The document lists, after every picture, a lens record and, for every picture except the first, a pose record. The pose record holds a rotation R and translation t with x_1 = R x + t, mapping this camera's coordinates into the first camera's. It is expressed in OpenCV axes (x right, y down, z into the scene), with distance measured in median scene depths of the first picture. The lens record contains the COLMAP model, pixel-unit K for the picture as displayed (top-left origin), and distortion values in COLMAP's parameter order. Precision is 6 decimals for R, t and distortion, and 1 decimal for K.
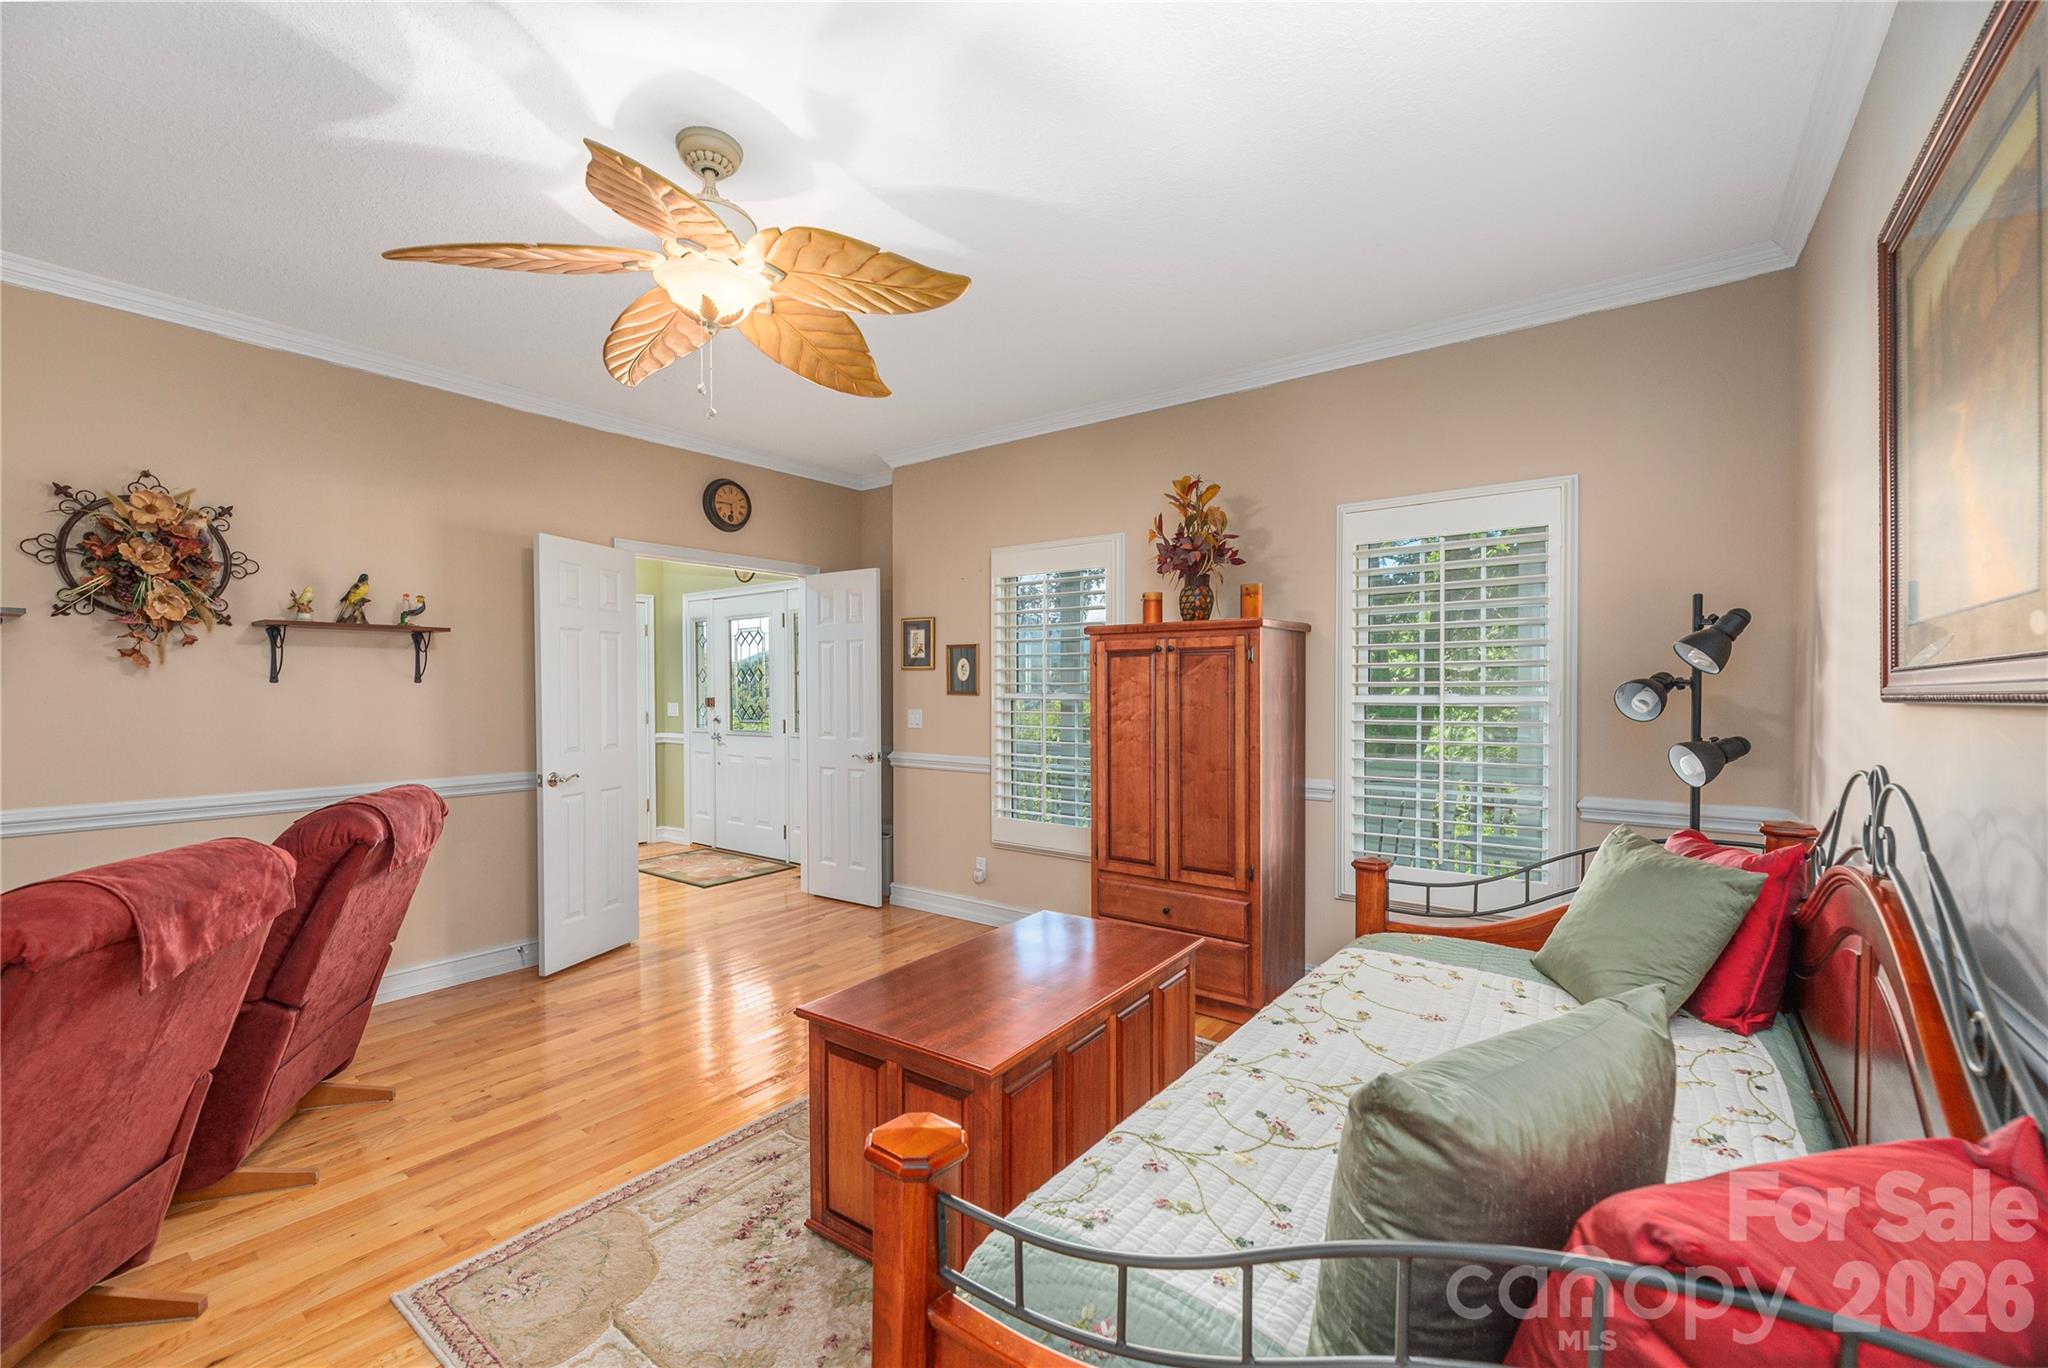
lens RADIAL K [[828.9, 0, 1032.0], [0, 828.9, 691.7], [0, 0, 1]] dist [-0.004952, 0.000775]
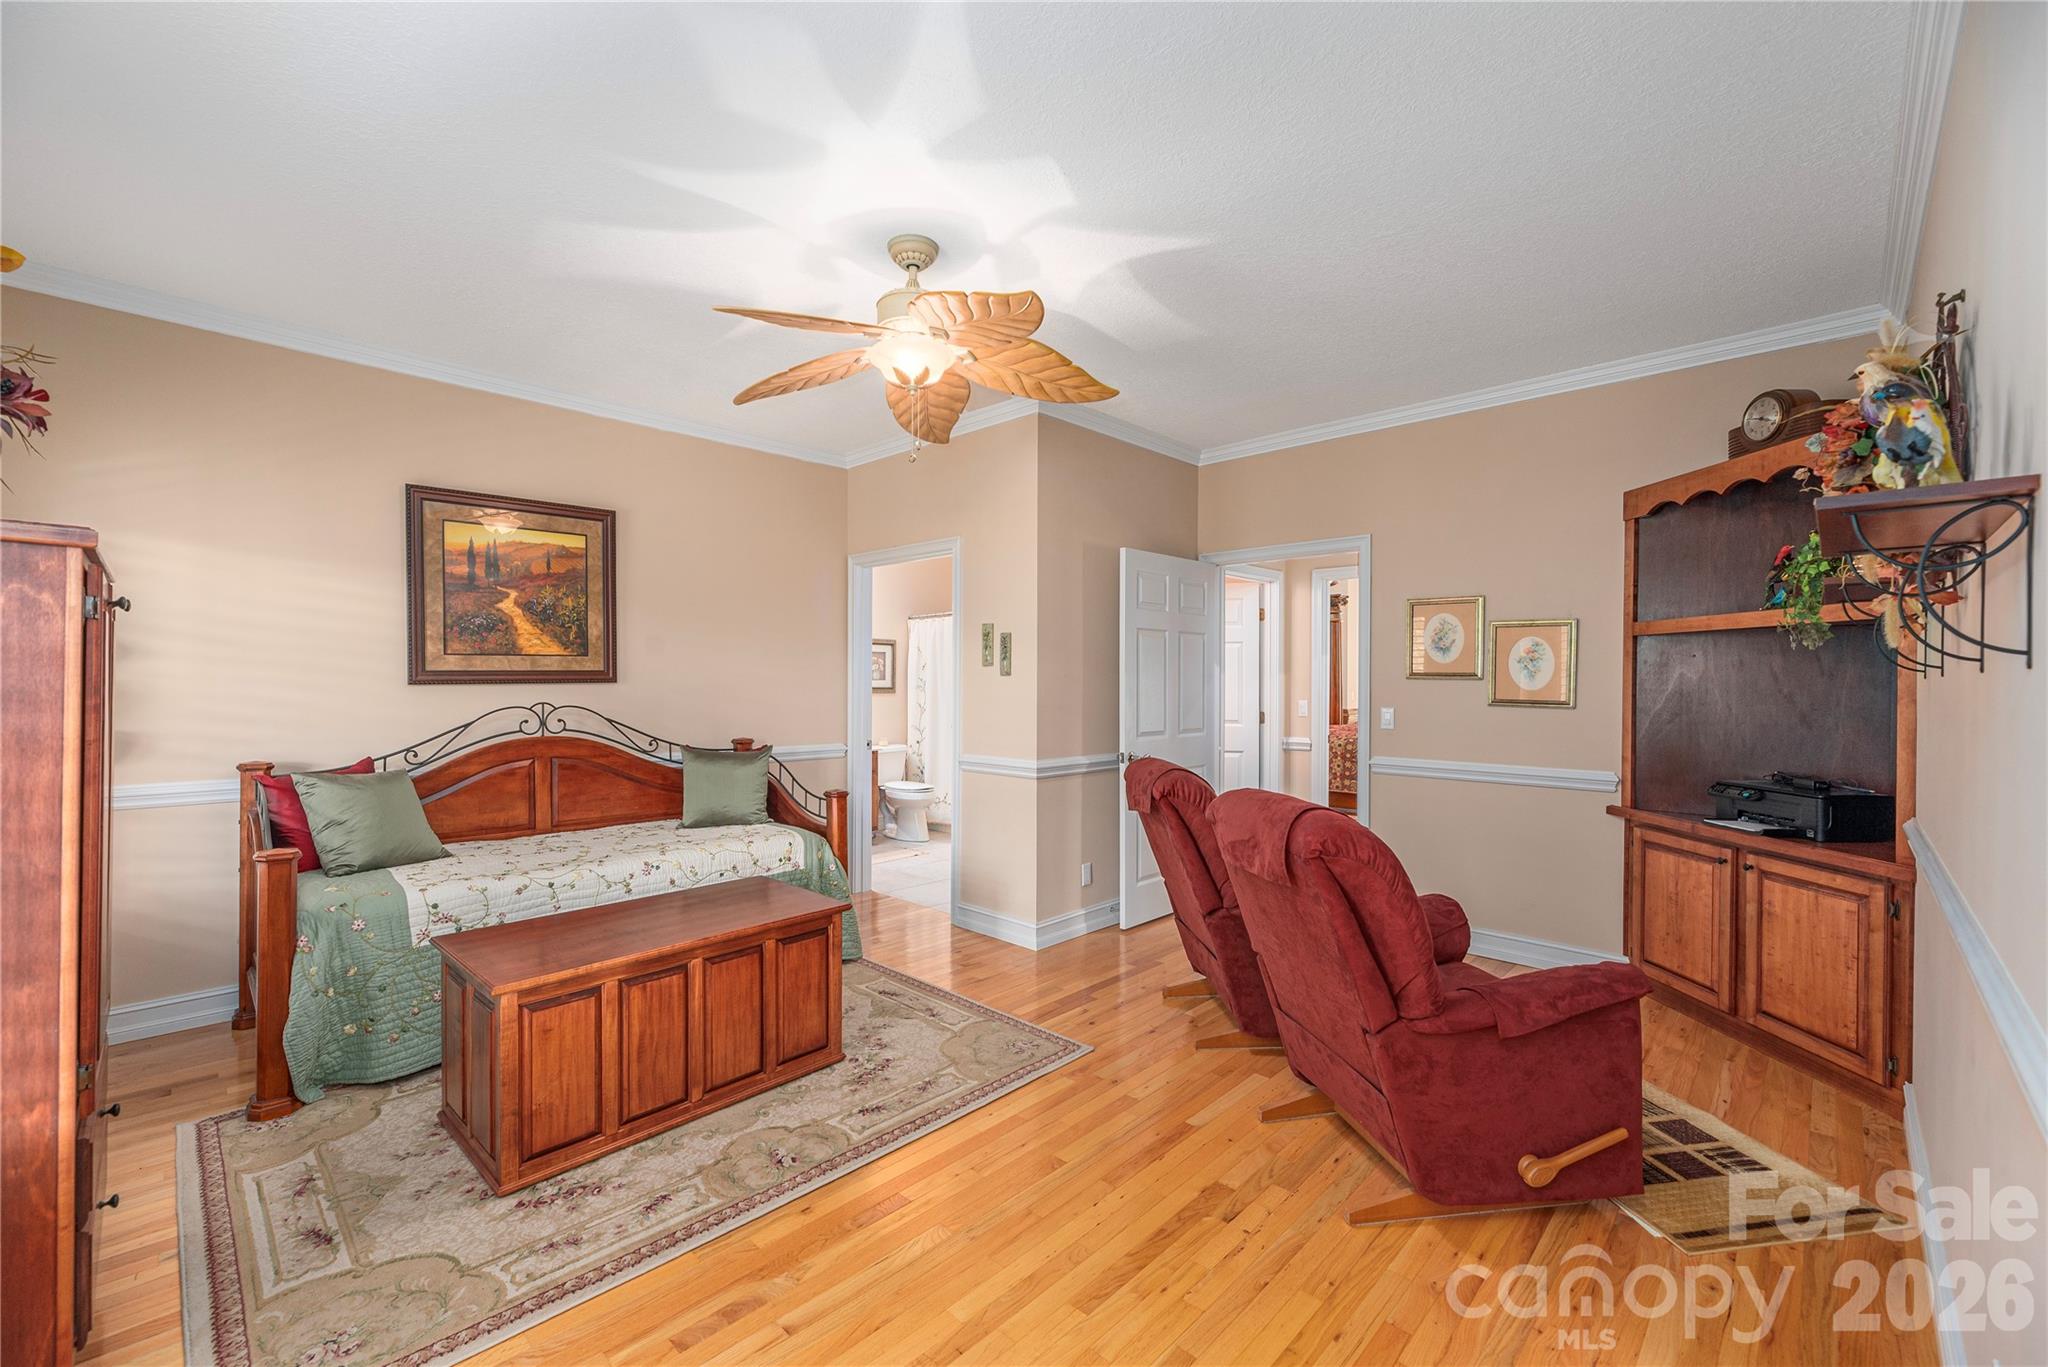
lens RADIAL K [[828.9, 0, 1021.0], [0, 828.9, 683.6], [0, 0, 1]] dist [-0.004952, 0.000775]
pose [[-0.990811, -0.004459, 0.135179, -0.598737], [-0.003722, 0.999977, 0.005711, -0.001655], [-0.135201, 0.005155, -0.990805, 1.856827]]
